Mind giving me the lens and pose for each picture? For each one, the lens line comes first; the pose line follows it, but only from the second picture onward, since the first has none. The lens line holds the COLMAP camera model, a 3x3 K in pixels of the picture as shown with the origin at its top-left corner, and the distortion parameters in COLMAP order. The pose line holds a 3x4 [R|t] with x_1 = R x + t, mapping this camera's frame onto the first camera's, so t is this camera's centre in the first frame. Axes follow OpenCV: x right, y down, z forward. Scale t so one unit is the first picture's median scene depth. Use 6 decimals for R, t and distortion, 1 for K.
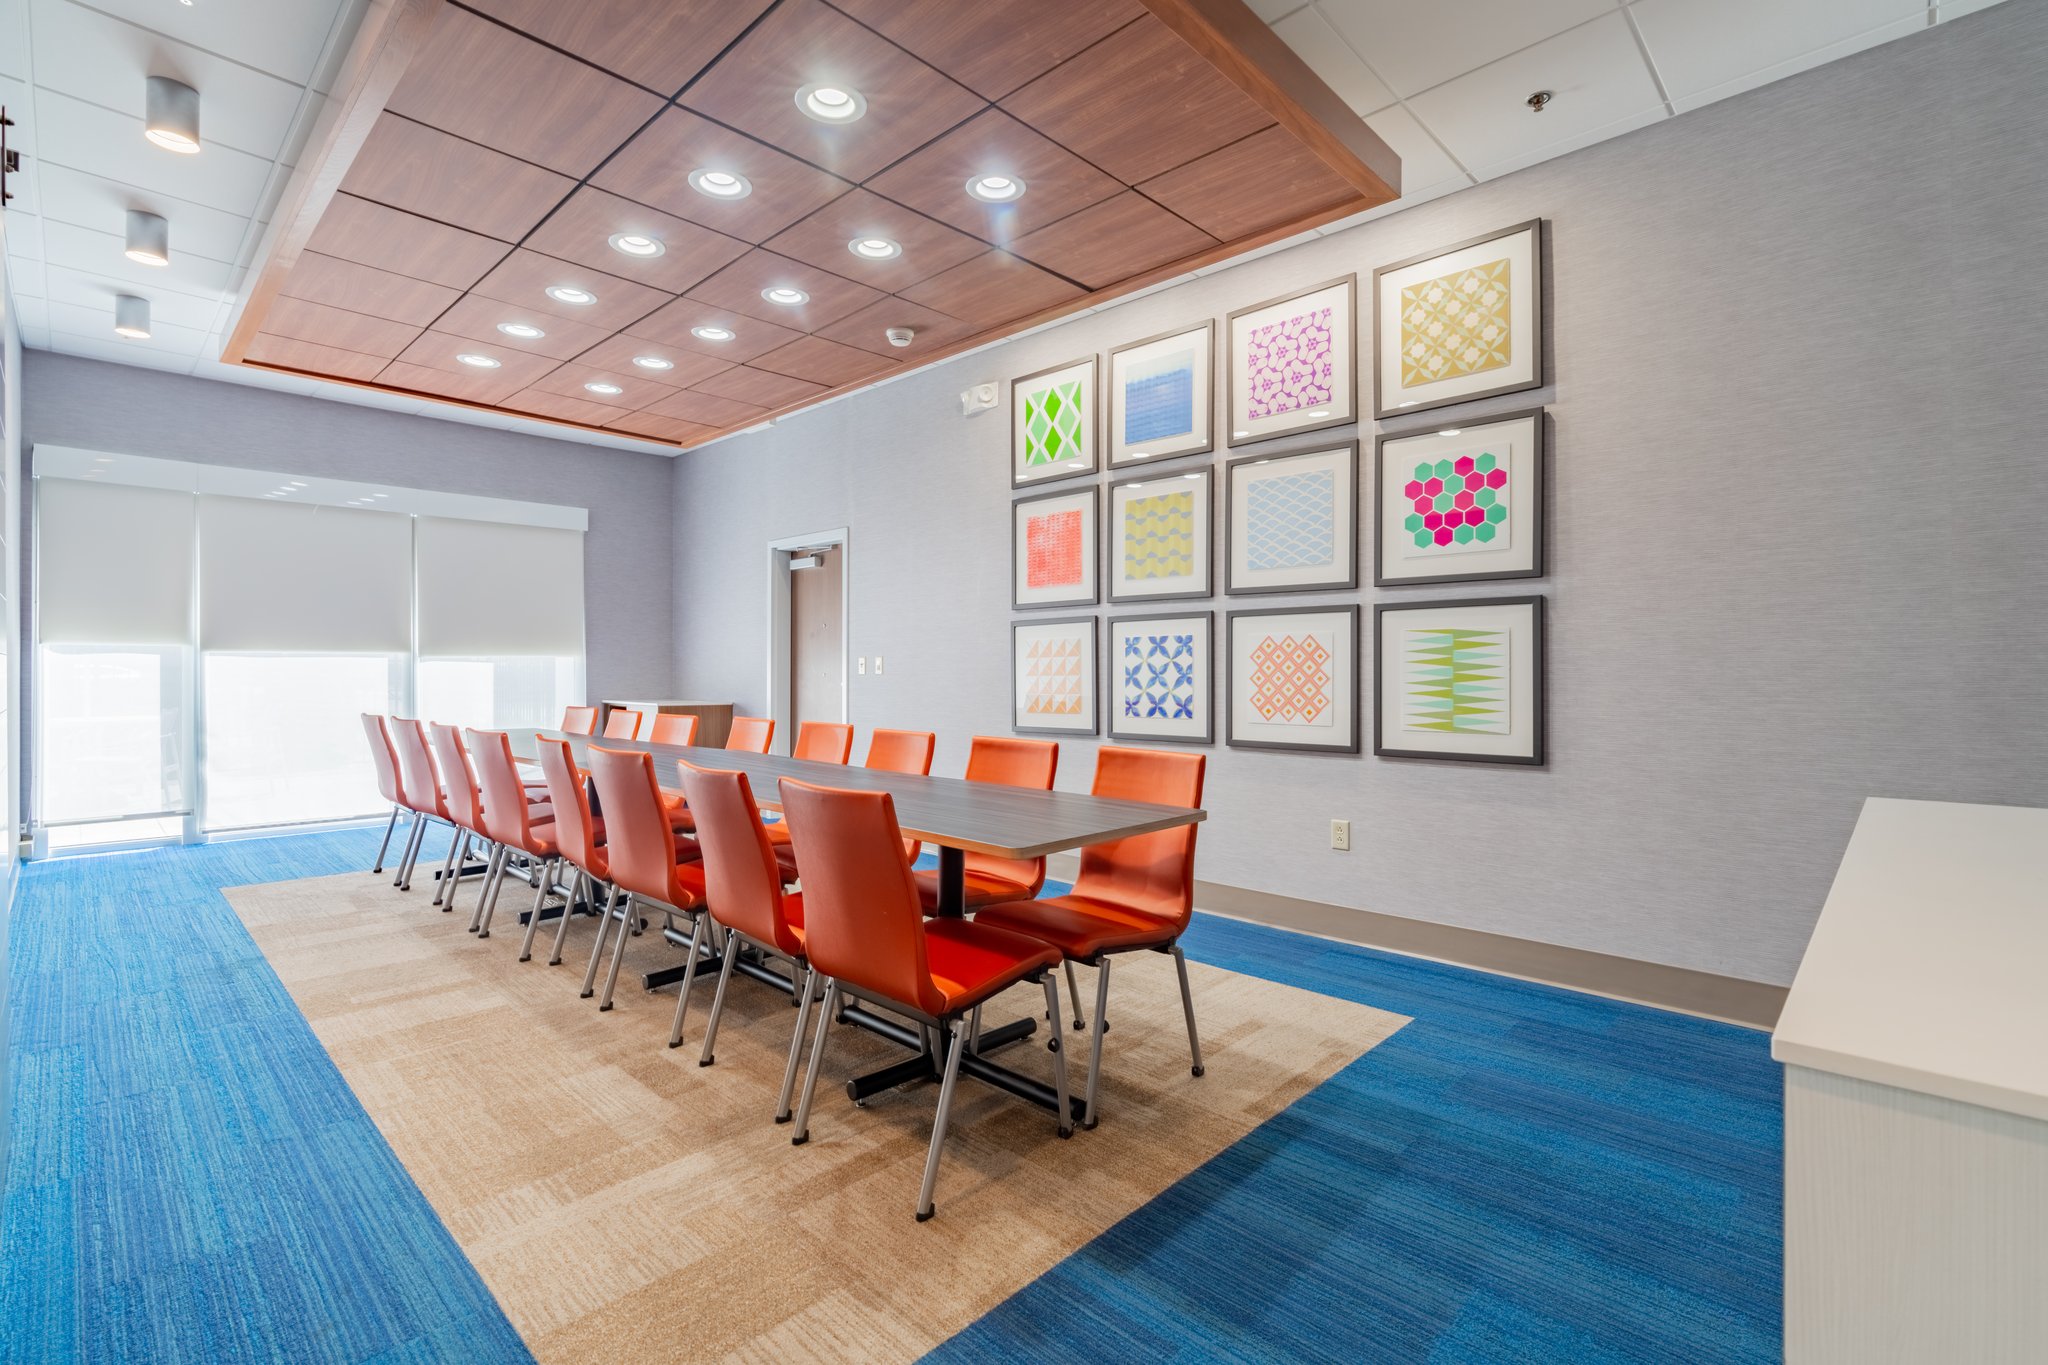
lens RADIAL K [[930.8, 0, 1026.4], [0, 930.8, 676.5], [0, 0, 1]] dist [-0.002365, 0.000536]
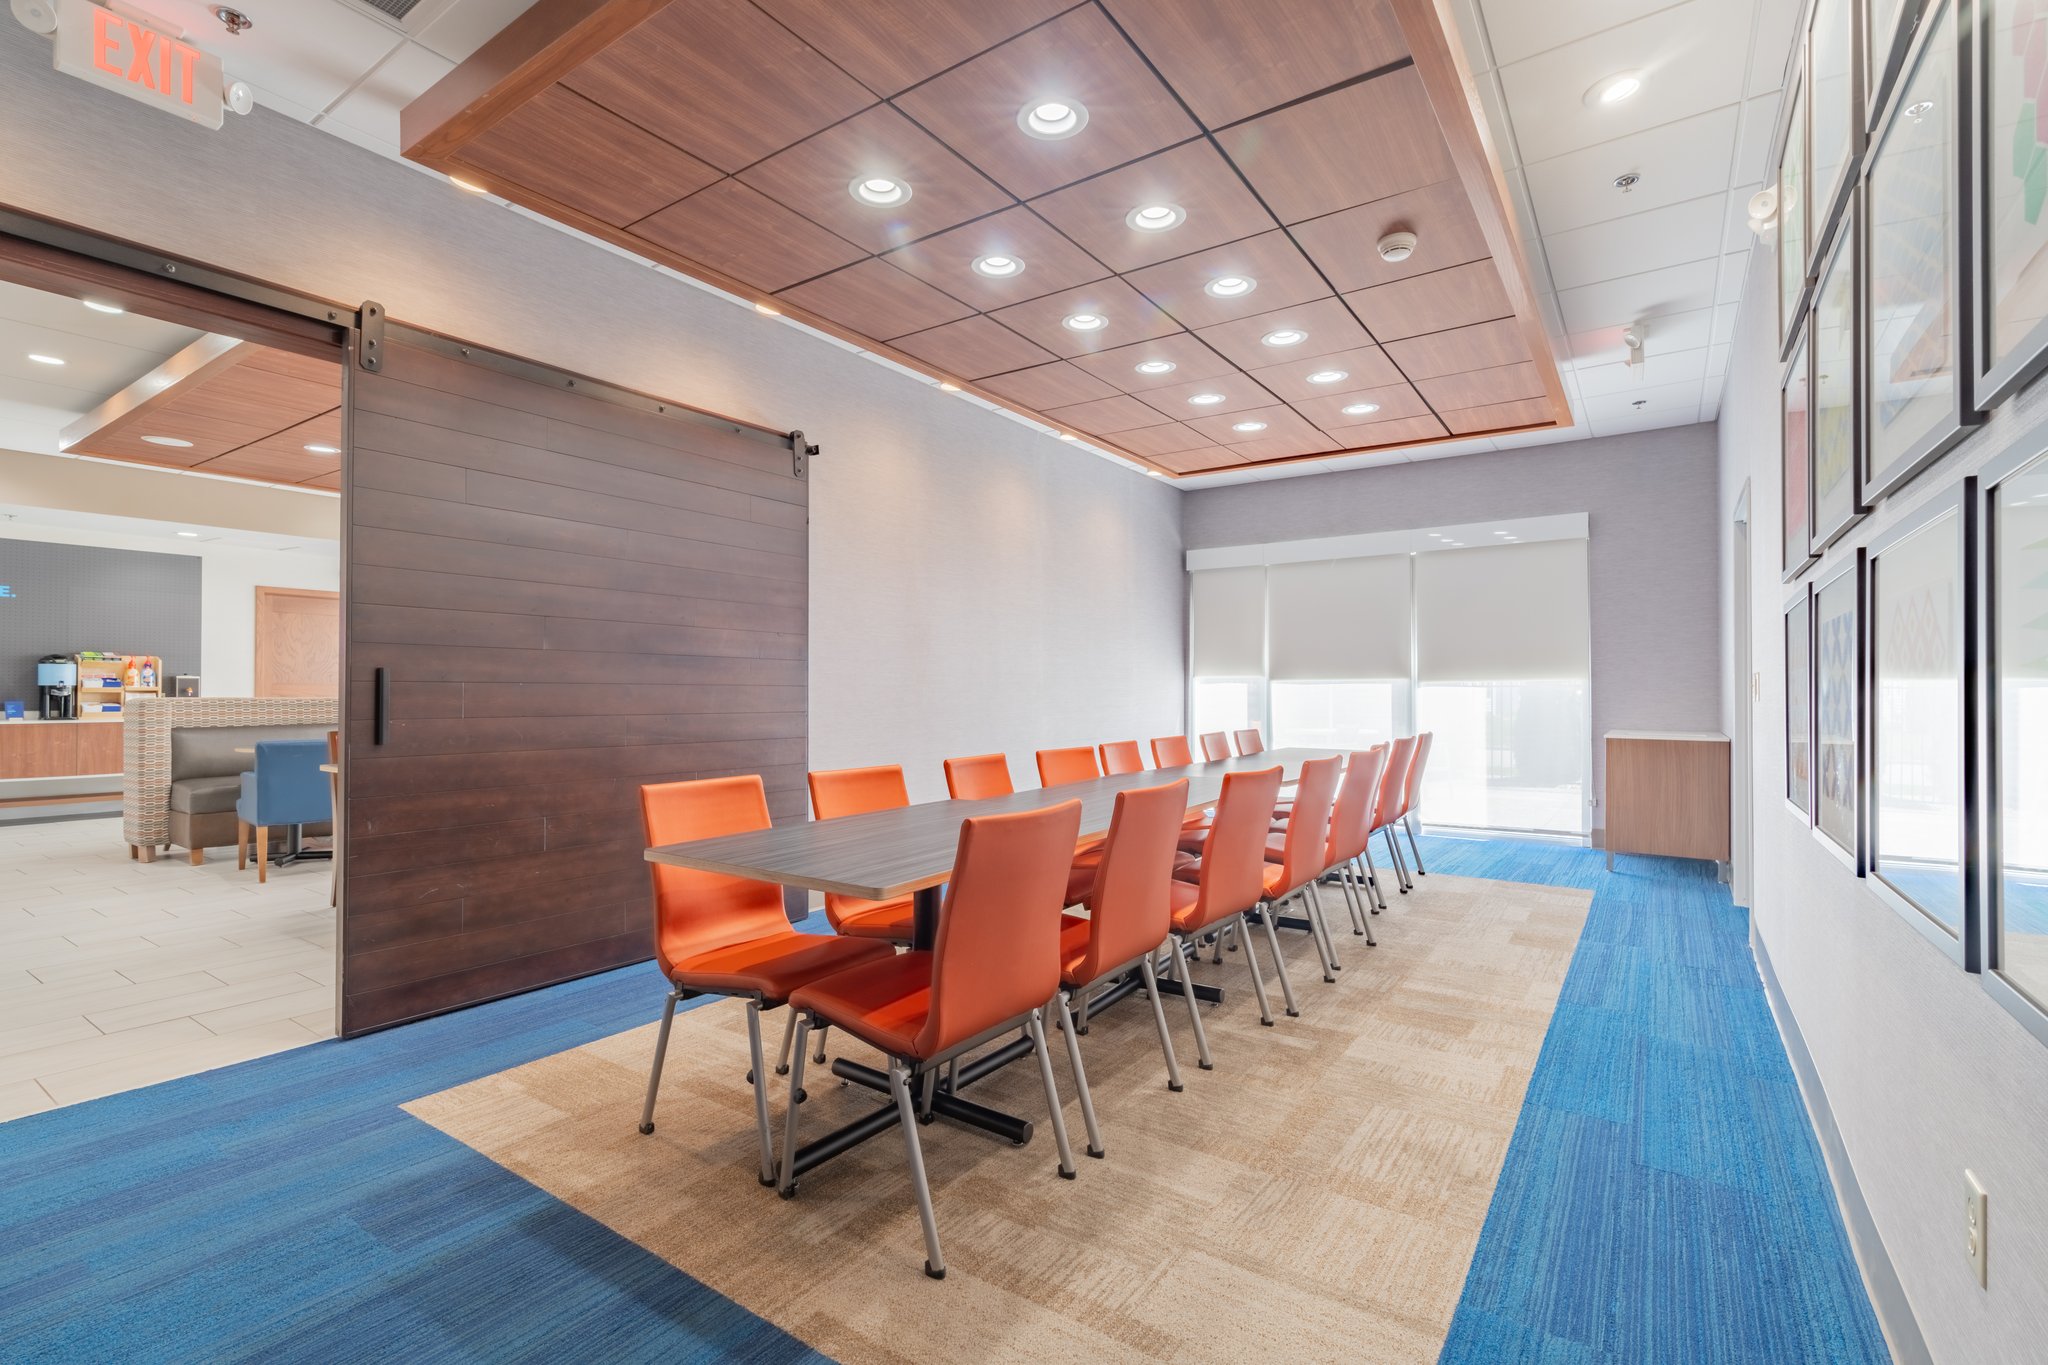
lens RADIAL K [[923.3, 0, 1016.6], [0, 923.3, 677.3], [0, 0, 1]] dist [-0.002357, -0.000164]
pose [[0.161589, -0.016798, -0.986715, 0.838125], [-0.010204, 0.999773, -0.018691, -0.004802], [0.986805, 0.013089, 0.161381, 0.898839]]
